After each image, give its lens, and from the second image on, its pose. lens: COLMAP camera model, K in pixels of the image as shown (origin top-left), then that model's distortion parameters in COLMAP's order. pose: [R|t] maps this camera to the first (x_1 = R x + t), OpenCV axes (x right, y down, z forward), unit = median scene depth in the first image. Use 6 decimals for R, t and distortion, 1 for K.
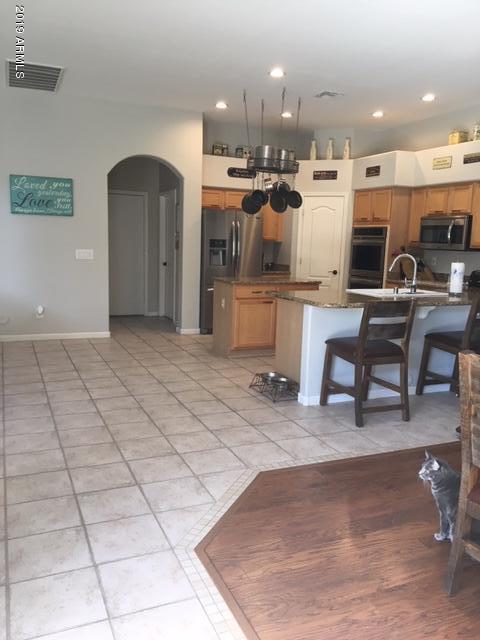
lens RADIAL K [[532.5, 0, 238.2], [0, 532.5, 319.8], [0, 0, 1]] dist [0.067695, -0.104649]
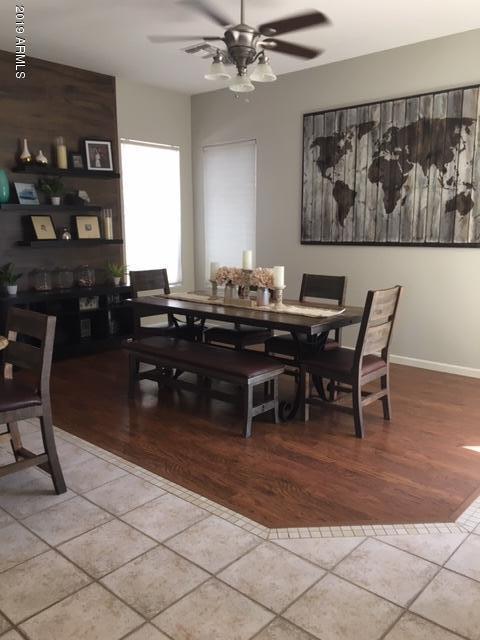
lens RADIAL K [[532.5, 0, 238.5], [0, 532.5, 322.1], [0, 0, 1]] dist [0.067695, -0.104649]
pose [[-0.413172, -0.189877, 0.890638, -0.283652], [0.128802, 0.956004, 0.263564, -0.107175], [-0.901498, 0.223613, -0.370537, 0.611515]]
